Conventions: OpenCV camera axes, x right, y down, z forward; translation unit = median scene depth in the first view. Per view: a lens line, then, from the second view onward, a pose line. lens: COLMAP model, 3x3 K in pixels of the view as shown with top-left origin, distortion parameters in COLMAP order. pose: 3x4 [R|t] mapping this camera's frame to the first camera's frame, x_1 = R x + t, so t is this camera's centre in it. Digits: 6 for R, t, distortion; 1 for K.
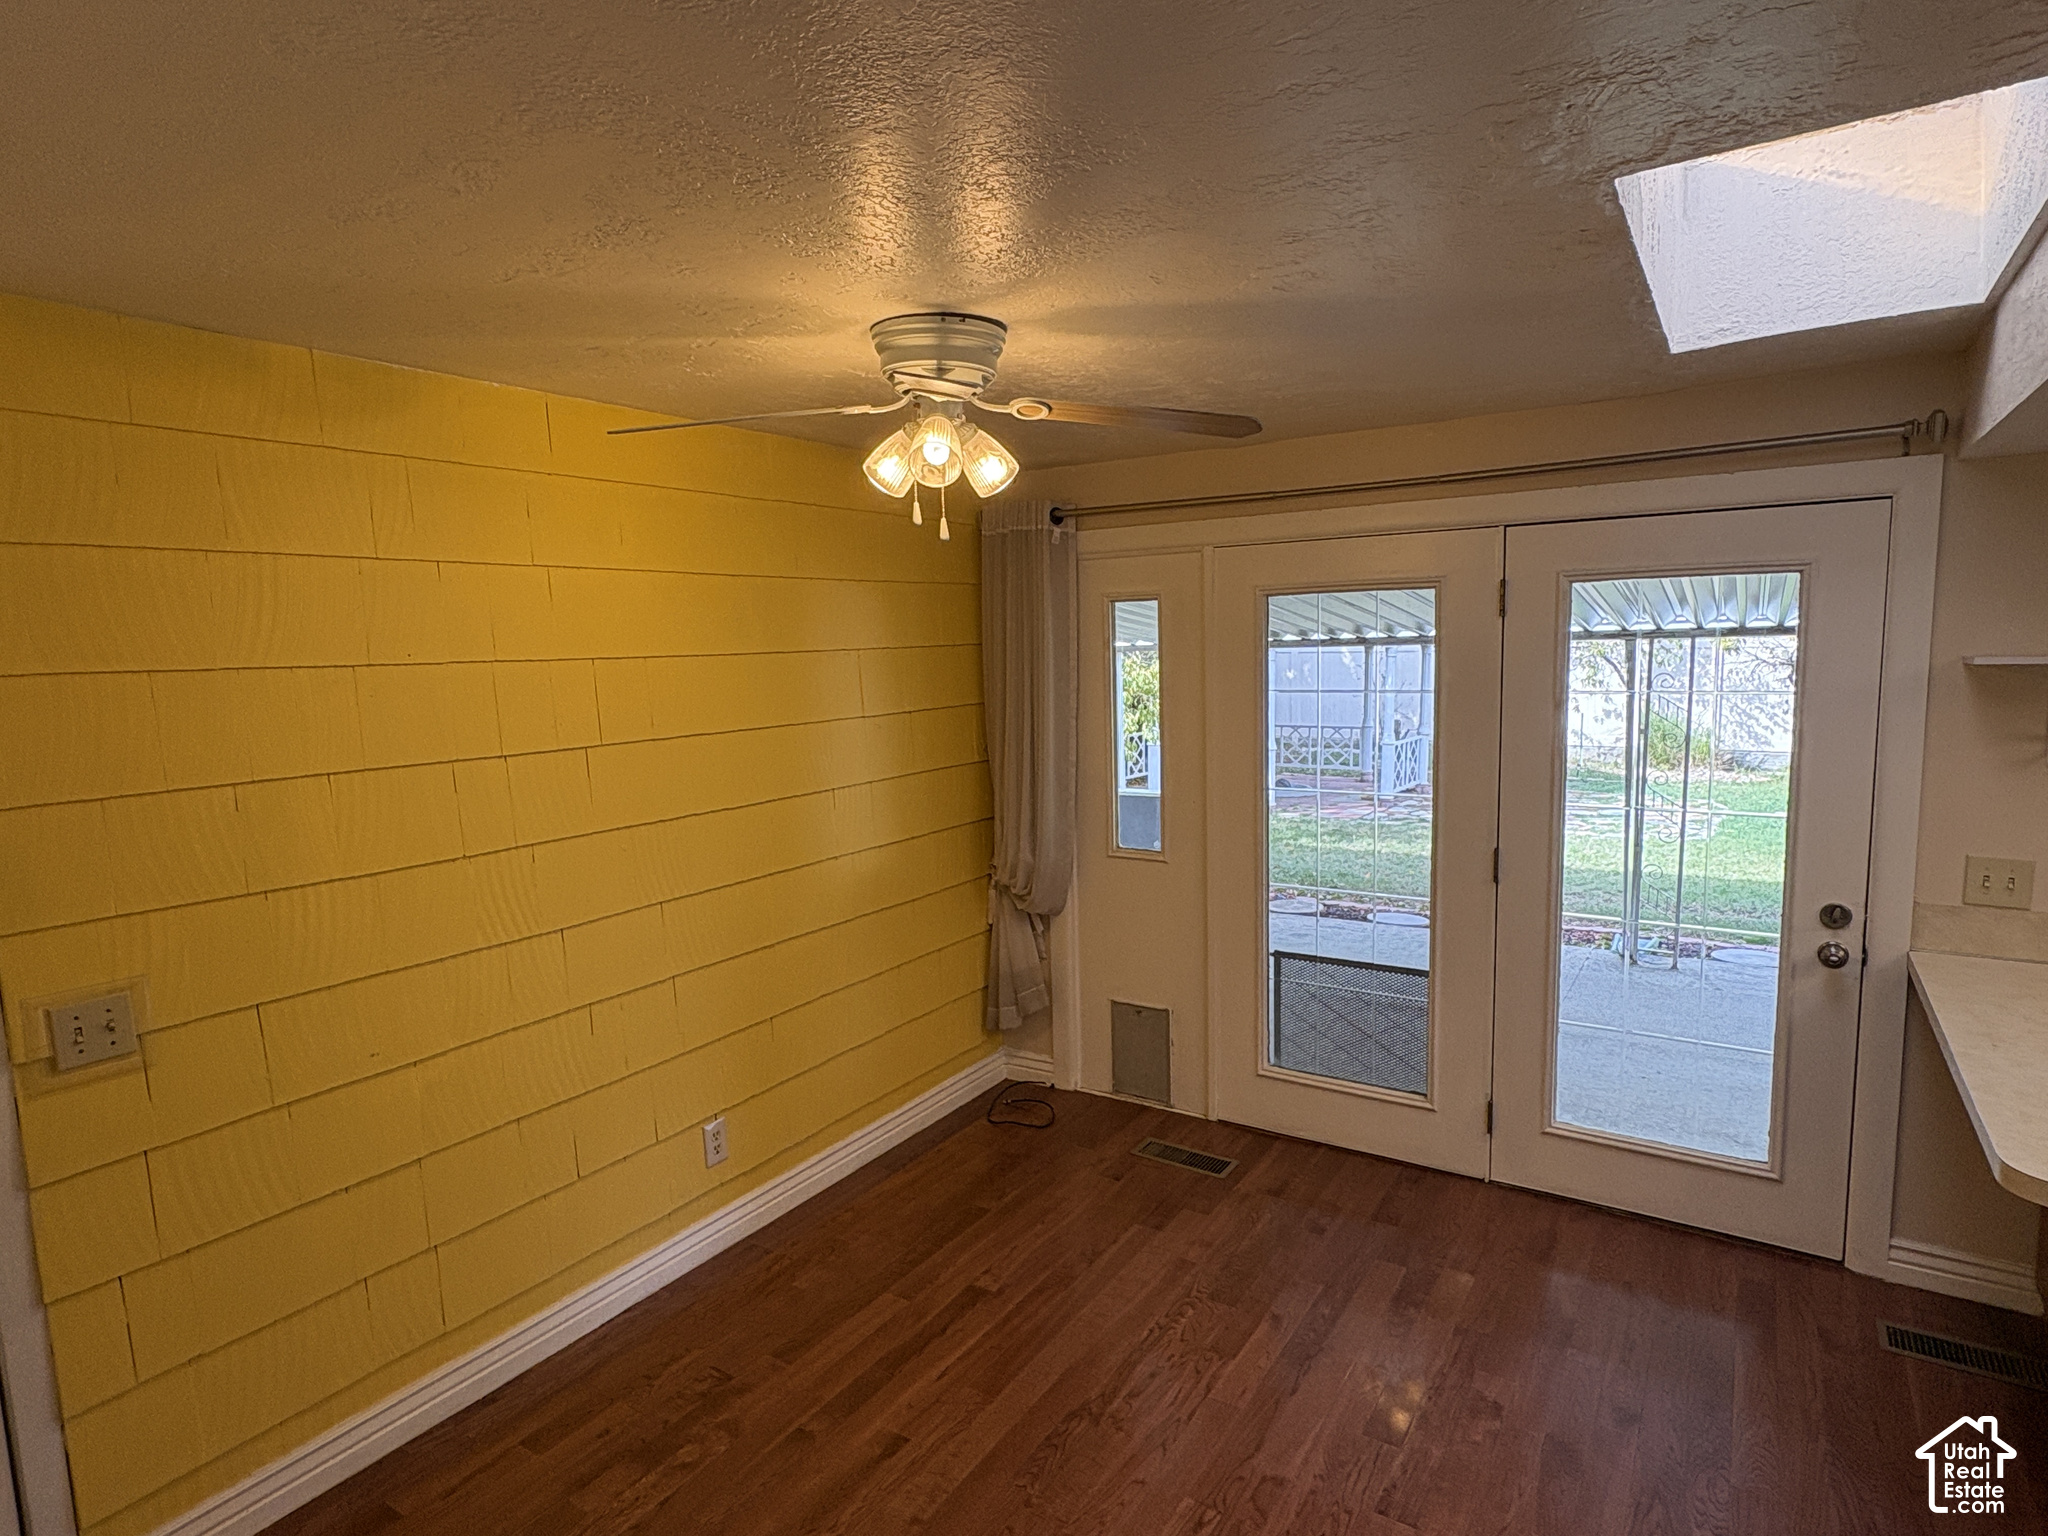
lens RADIAL K [[1115.1, 0, 1017.6], [0, 1115.1, 773.2], [0, 0, 1]] dist [-0.001814, 0.000164]
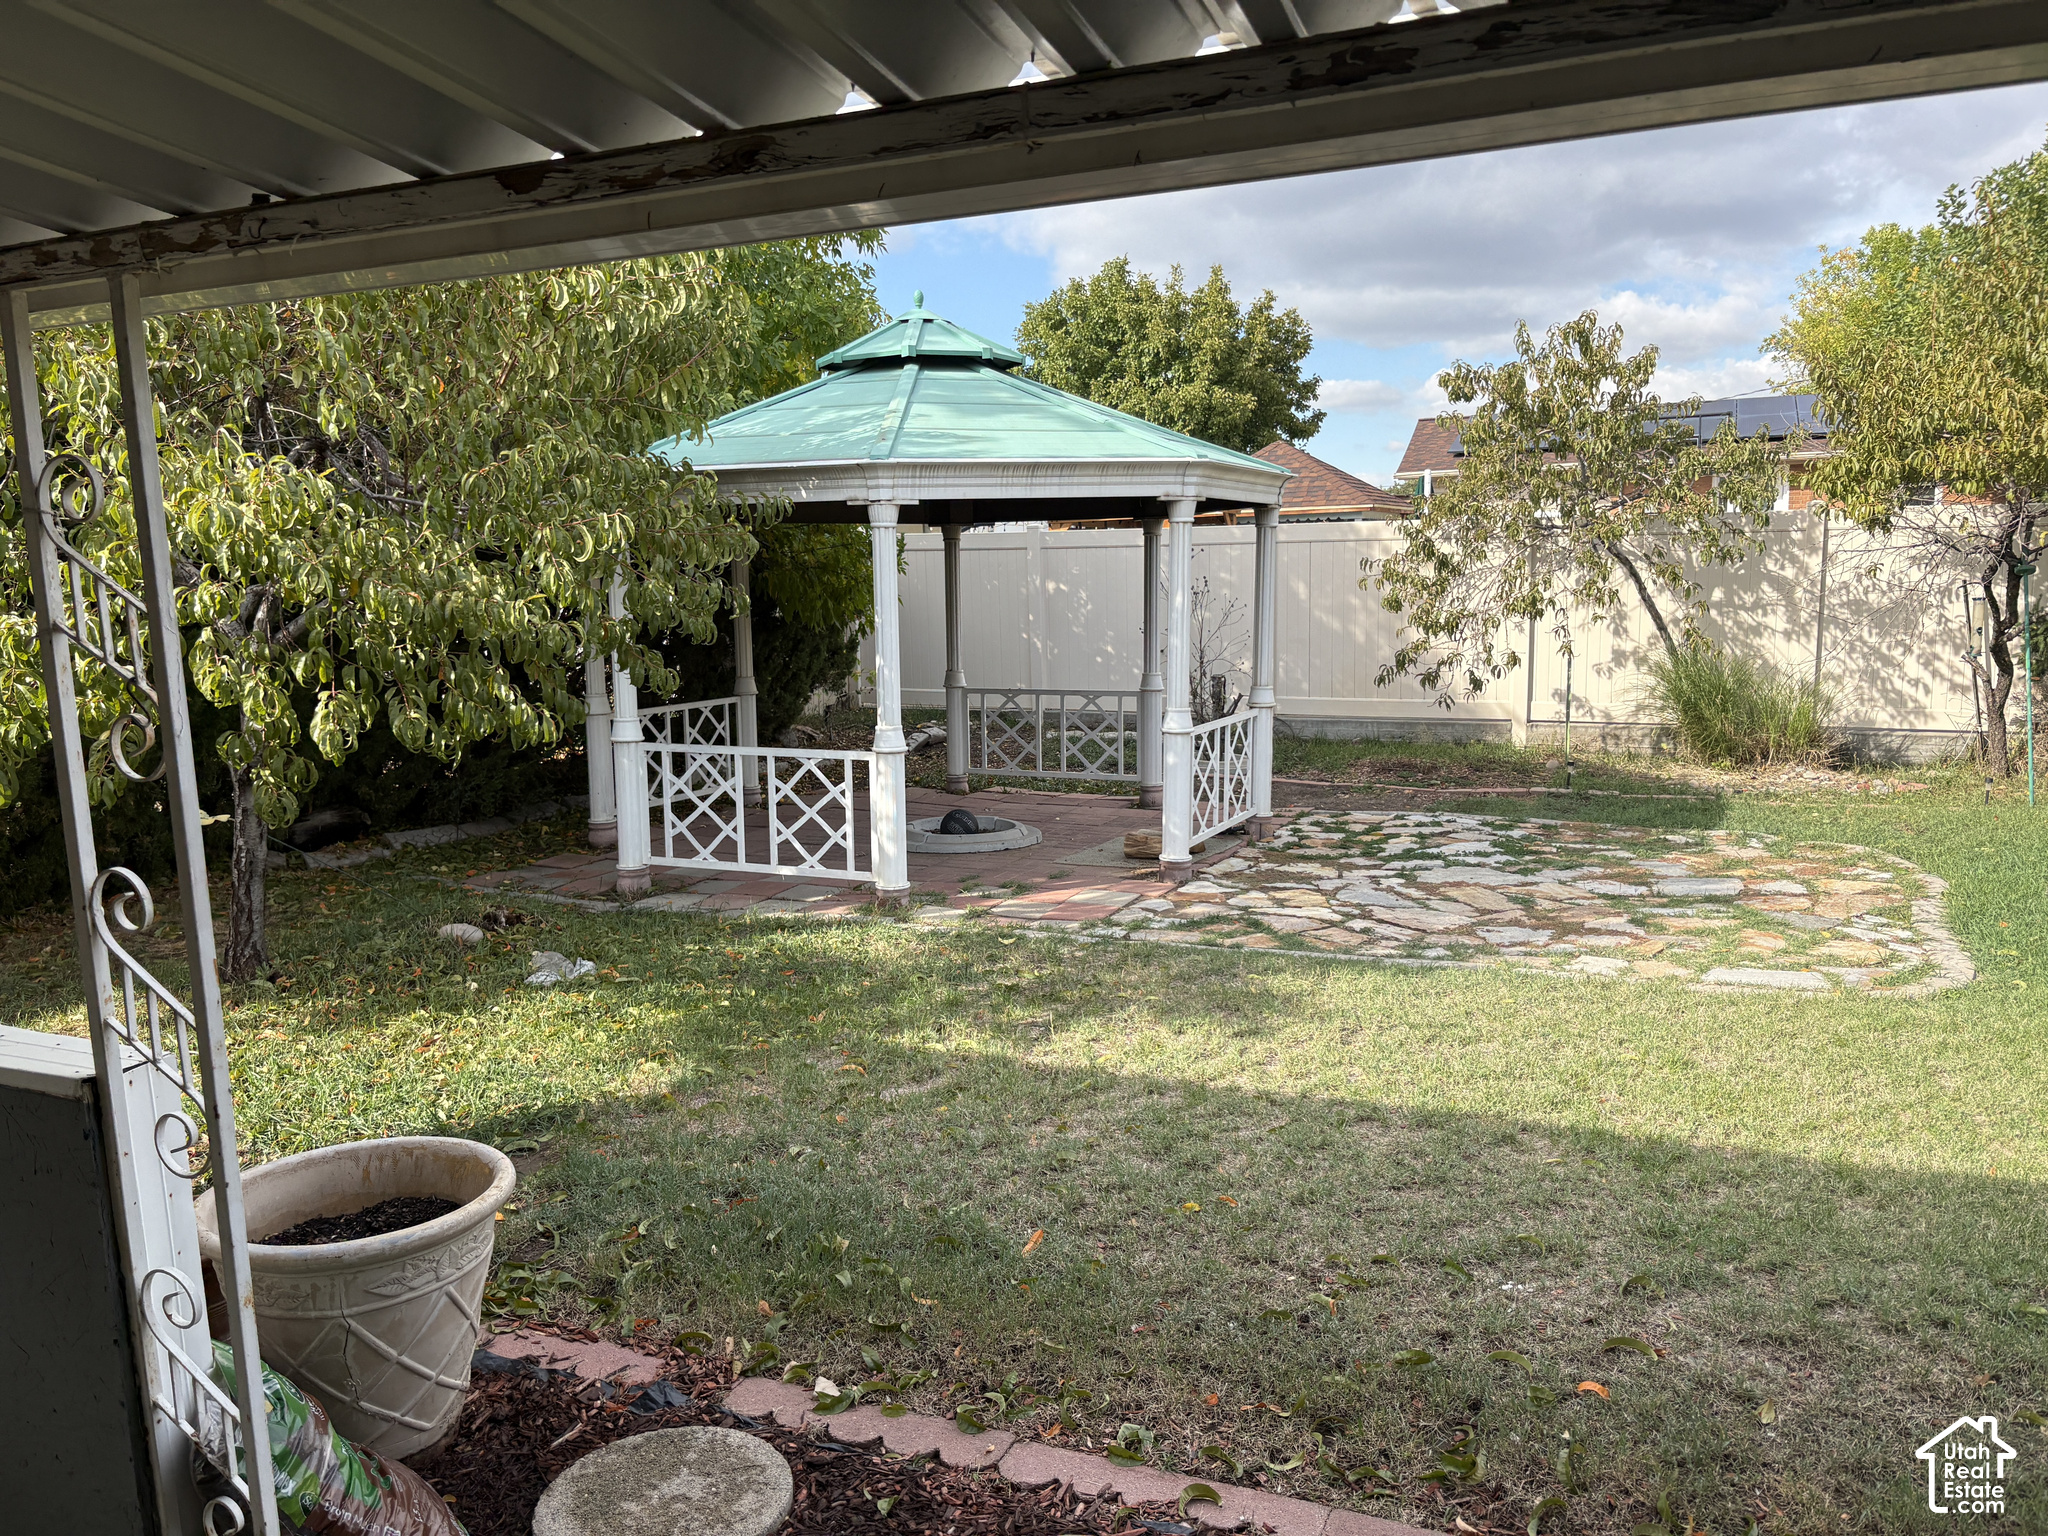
lens RADIAL K [[1564.2, 0, 1024.0], [0, 1564.2, 768.0], [0, 0, 1]] dist [0.127695, 0.000605]
pose [[0.984256, -0.017044, 0.175924, 0.136095], [0.014632, 0.999780, 0.015001, -0.018609], [-0.176141, -0.012191, 0.984290, 0.337792]]
